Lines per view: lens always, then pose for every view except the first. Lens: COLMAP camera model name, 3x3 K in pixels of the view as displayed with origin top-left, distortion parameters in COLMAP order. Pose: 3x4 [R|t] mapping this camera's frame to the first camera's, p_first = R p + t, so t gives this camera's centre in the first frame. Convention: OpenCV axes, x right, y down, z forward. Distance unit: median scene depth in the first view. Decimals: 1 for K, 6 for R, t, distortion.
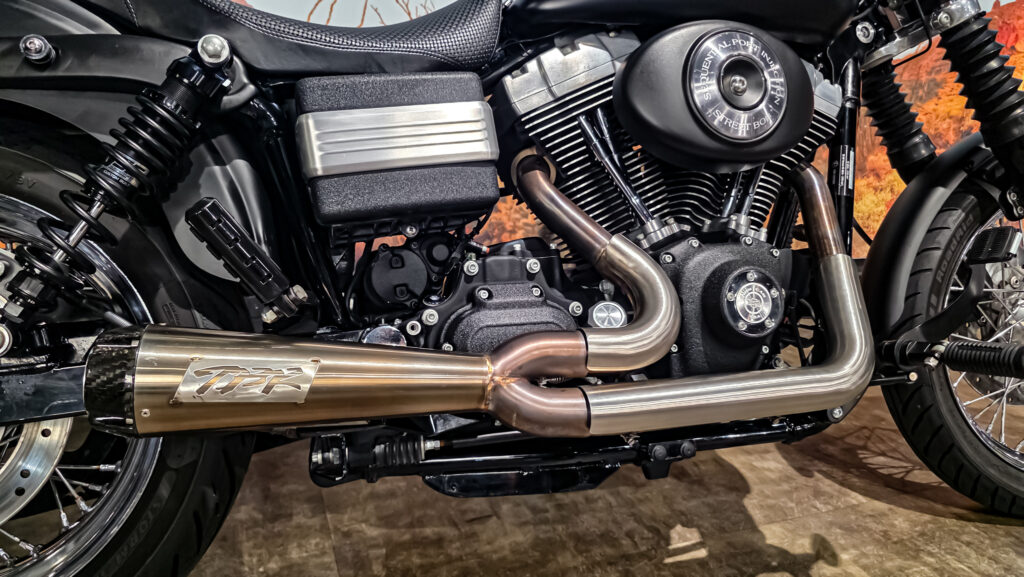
lens RADIAL K [[692.0, 0, 516.6], [0, 692.0, 296.6], [0, 0, 1]] dist [0.039054, -0.041019]
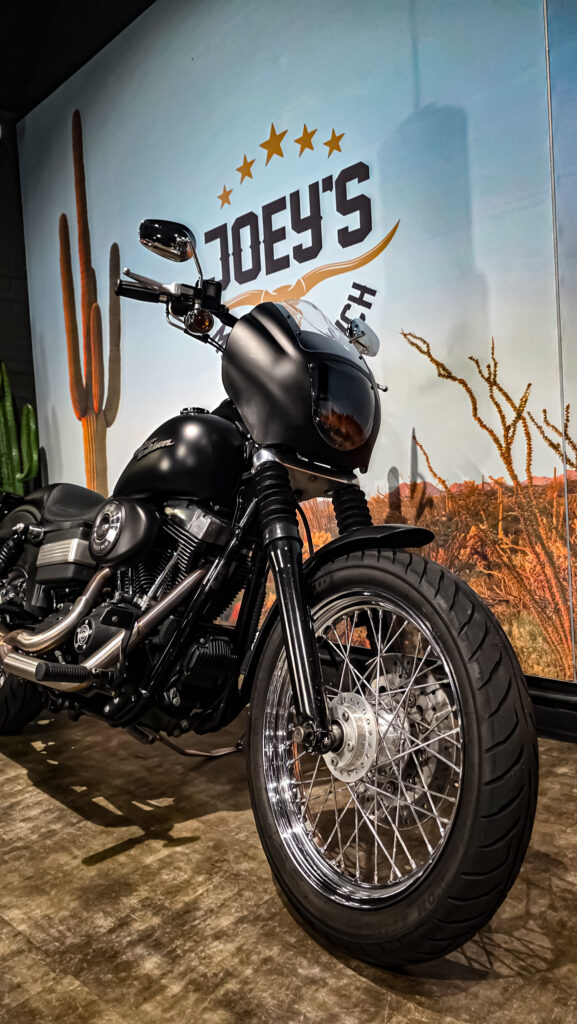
lens RADIAL K [[692.0, 0, 286.3], [0, 692.0, 510.5], [0, 0, 1]] dist [0.039054, -0.041019]
pose [[0.420679, -0.058533, -0.905319, 2.289310], [-0.182388, 0.972085, -0.147600, -0.138145], [0.888687, 0.227212, 0.398260, 0.608748]]
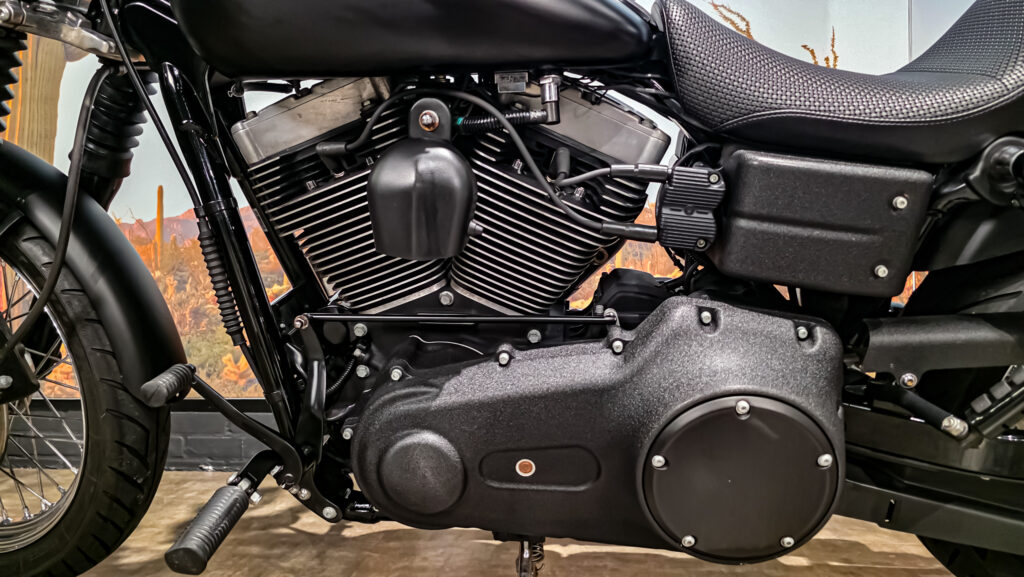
lens RADIAL K [[692.0, 0, 515.2], [0, 692.0, 293.4], [0, 0, 1]] dist [0.039054, -0.041019]
pose [[0.904027, -0.069385, -0.421806, 0.511418], [-0.077447, 0.943825, -0.321242, 0.296379], [0.420400, 0.323079, 0.847870, 0.136114]]
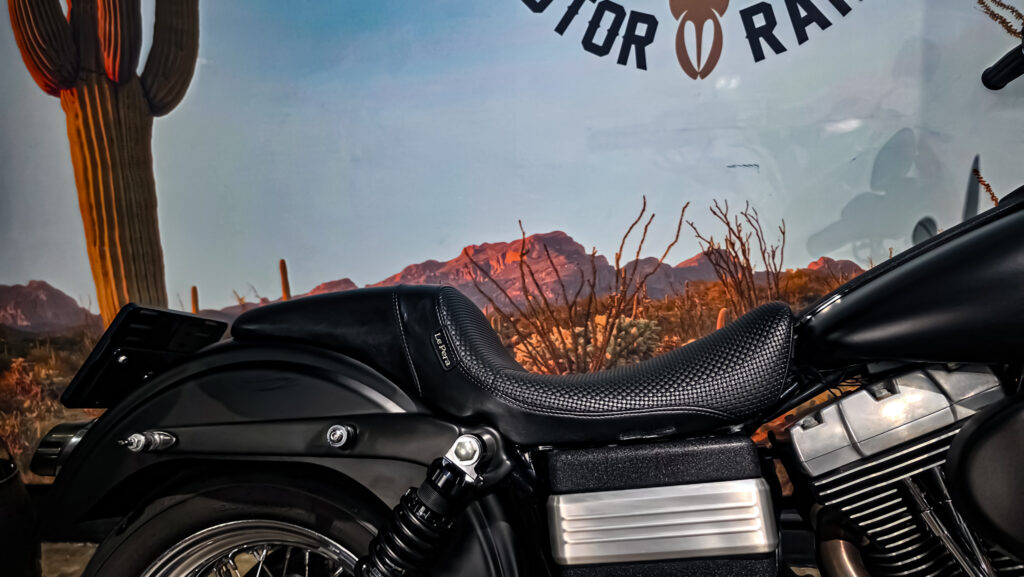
lens RADIAL K [[692.0, 0, 506.0], [0, 692.0, 294.3], [0, 0, 1]] dist [0.039054, -0.041019]
pose [[0.862915, -0.008943, -0.505269, 0.108949], [-0.042217, 0.995073, -0.089711, -0.385609], [0.503582, 0.098744, 0.858286, 0.094167]]
